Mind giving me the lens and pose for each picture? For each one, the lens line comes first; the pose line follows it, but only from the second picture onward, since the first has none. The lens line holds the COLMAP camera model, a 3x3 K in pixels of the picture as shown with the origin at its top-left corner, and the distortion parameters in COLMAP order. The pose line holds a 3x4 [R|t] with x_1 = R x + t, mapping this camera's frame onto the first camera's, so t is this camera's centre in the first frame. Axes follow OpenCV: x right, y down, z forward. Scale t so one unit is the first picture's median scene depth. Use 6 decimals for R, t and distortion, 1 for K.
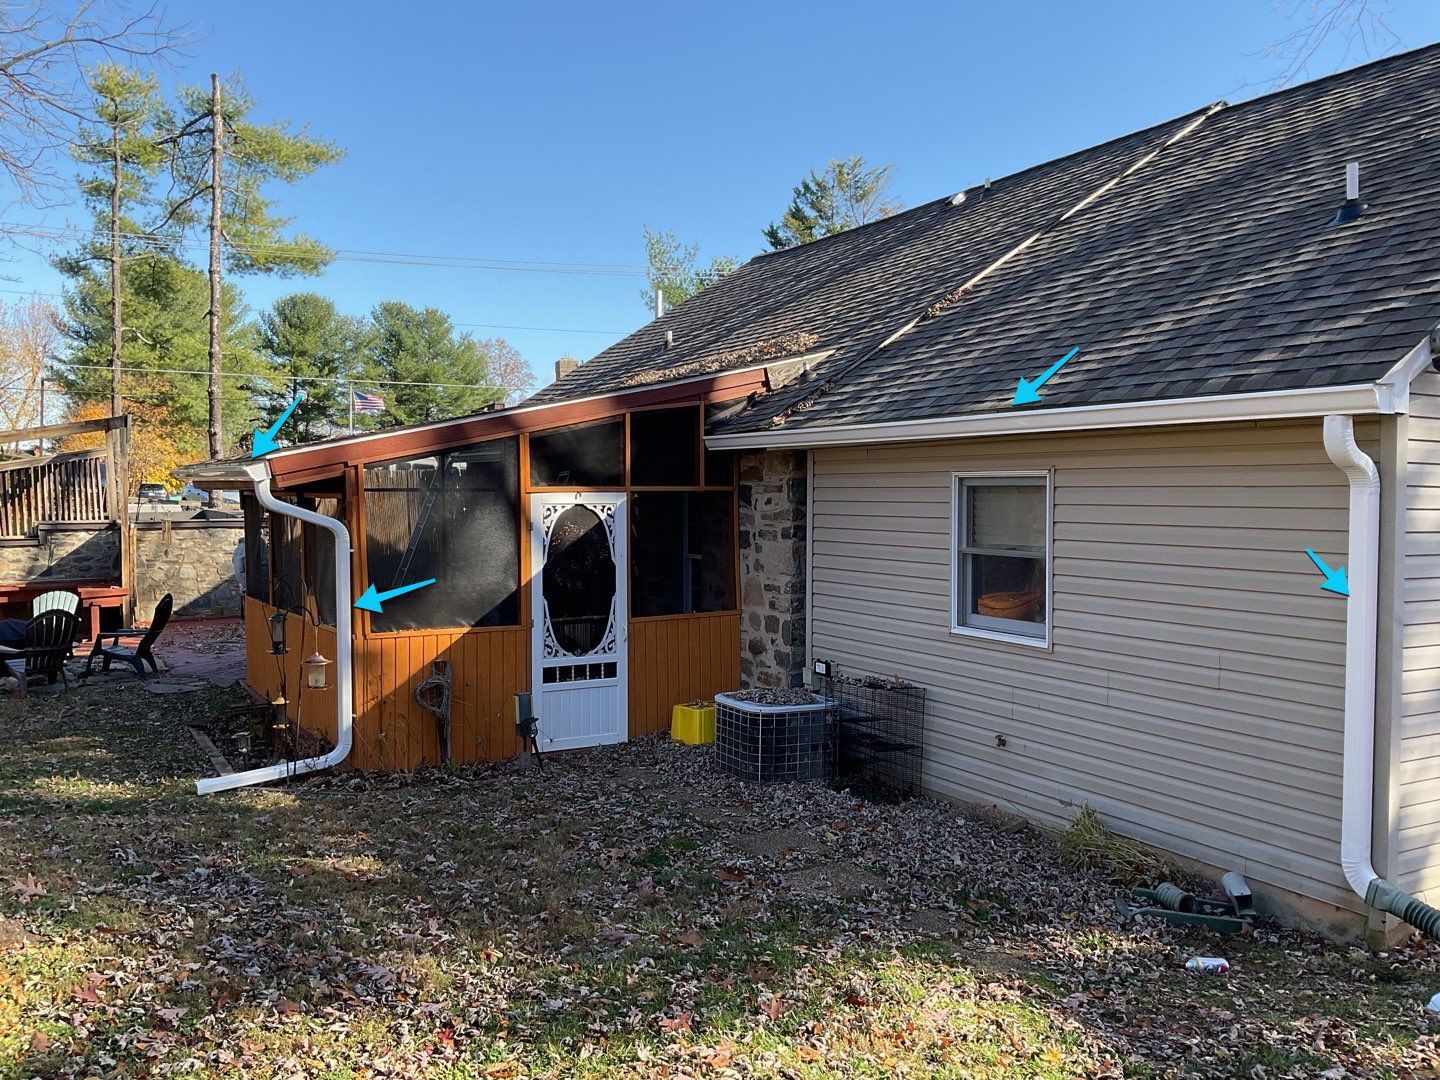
lens RADIAL K [[1189.1, 0, 715.6], [0, 1189.1, 538.2], [0, 0, 1]] dist [0.097629, -0.187216]
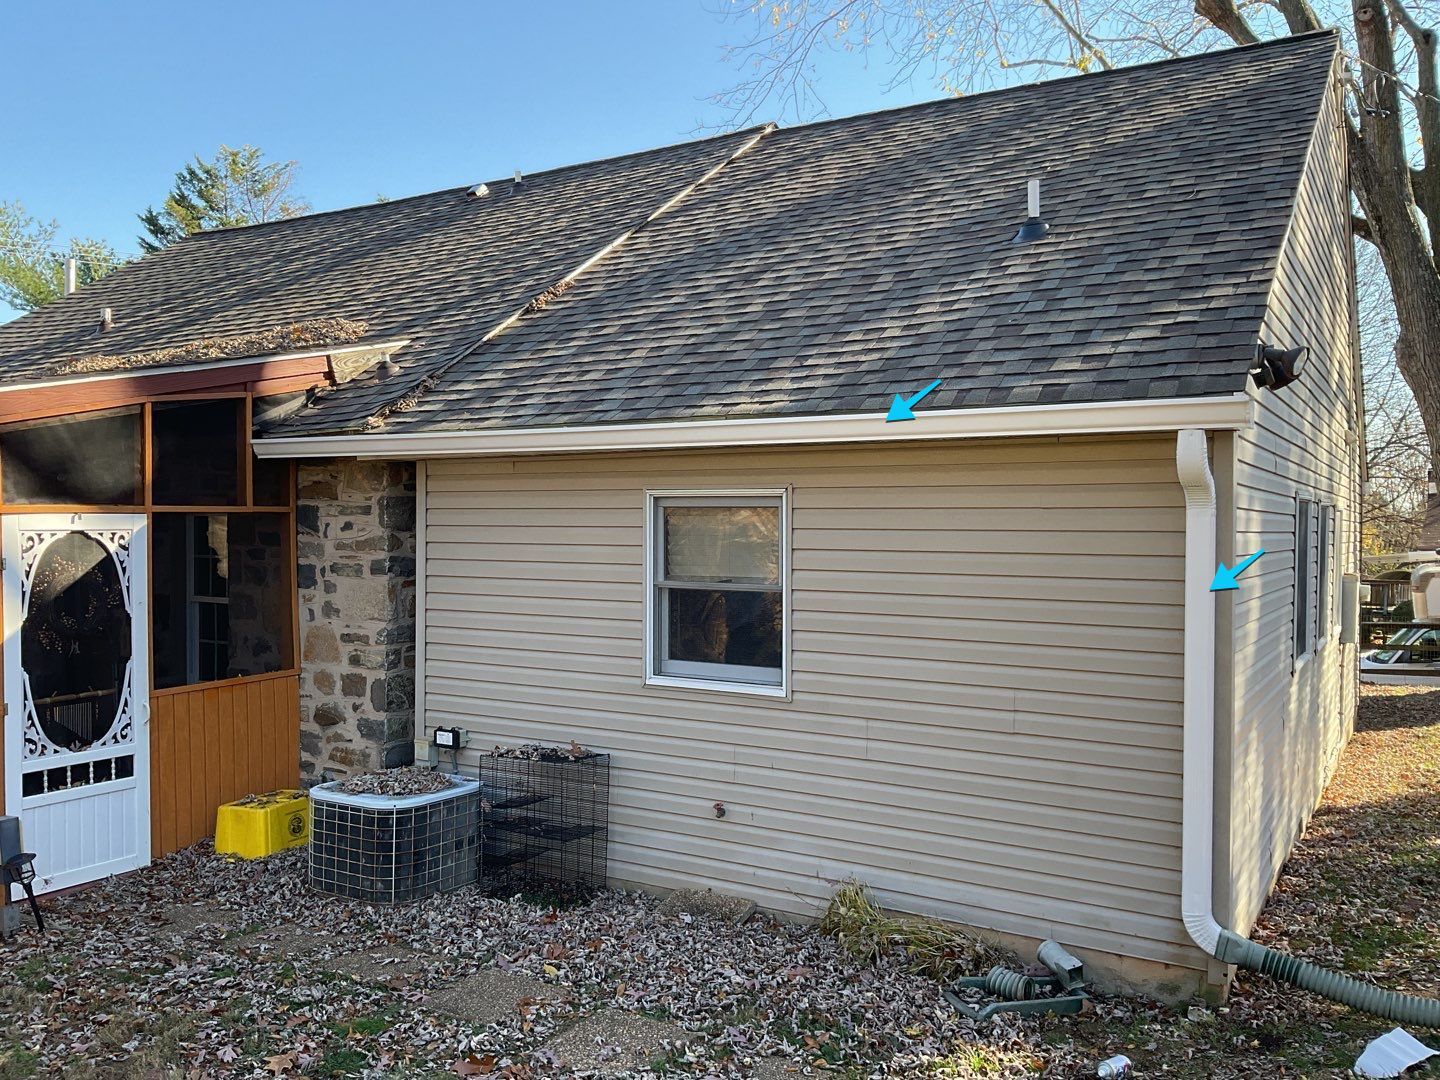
lens RADIAL K [[1189.1, 0, 715.8], [0, 1189.1, 536.4], [0, 0, 1]] dist [0.097629, -0.187216]
pose [[0.868904, -0.006069, 0.494943, -0.147695], [0.017958, 0.999653, -0.019268, -0.005621], [-0.494655, 0.025631, 0.868712, 0.226046]]
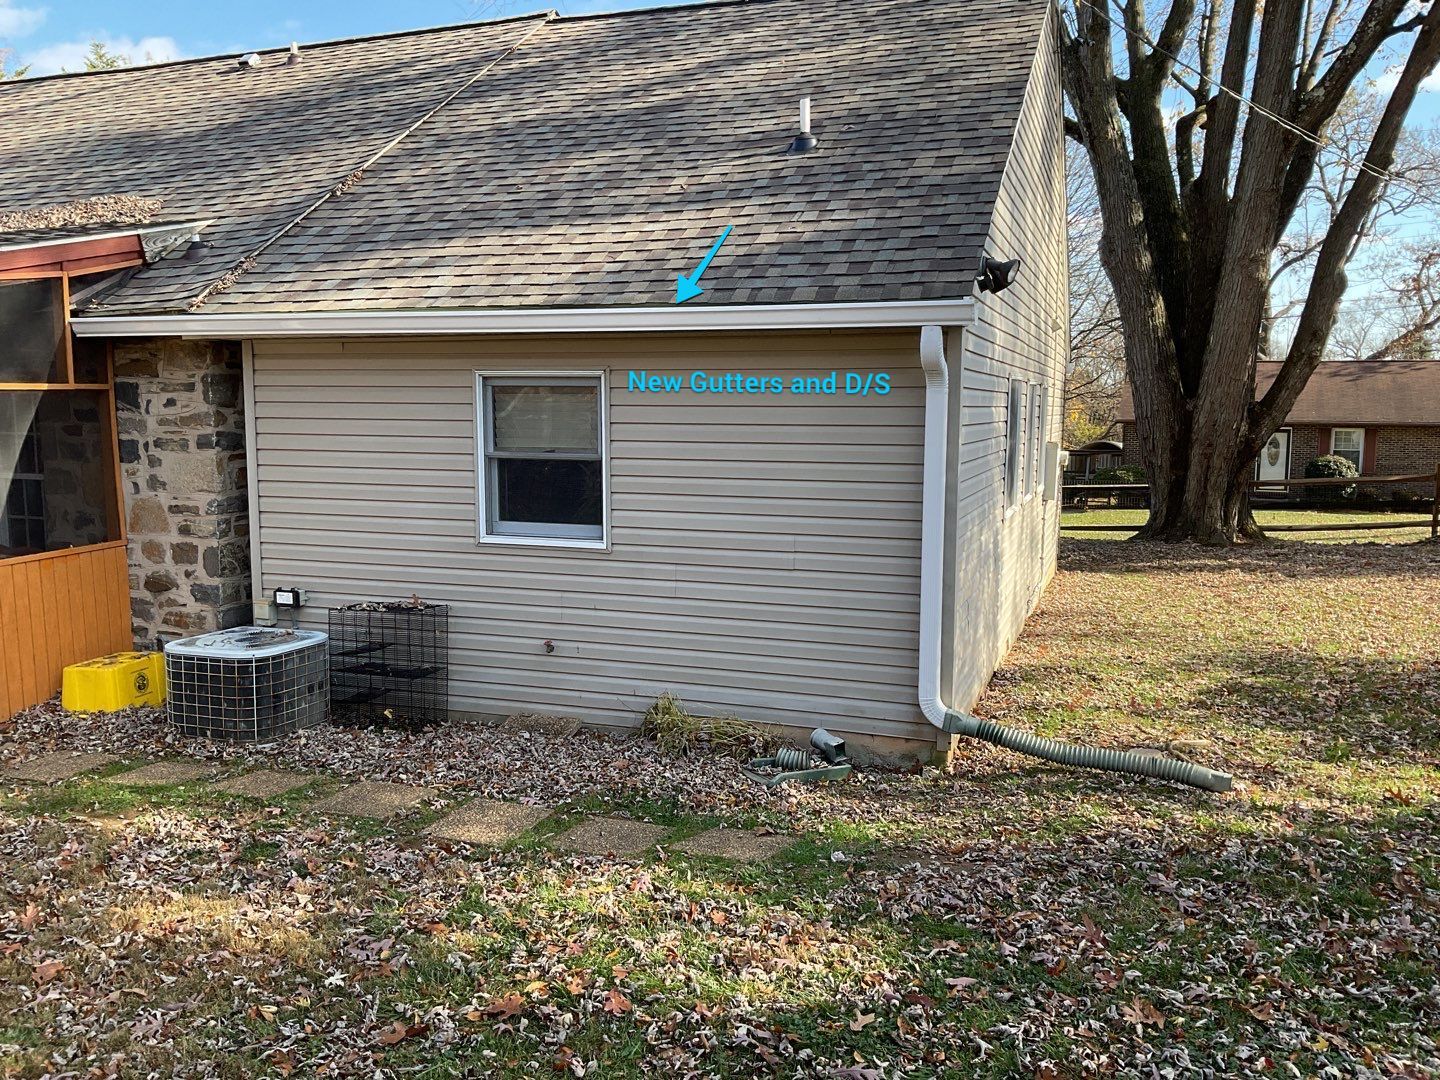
lens RADIAL K [[1189.1, 0, 716.3], [0, 1189.1, 542.3], [0, 0, 1]] dist [0.097629, -0.187216]
pose [[0.749132, -0.080433, 0.657519, -0.247788], [0.025433, 0.995361, 0.092785, -0.003328], [-0.661932, -0.052786, 0.747703, 0.151194]]
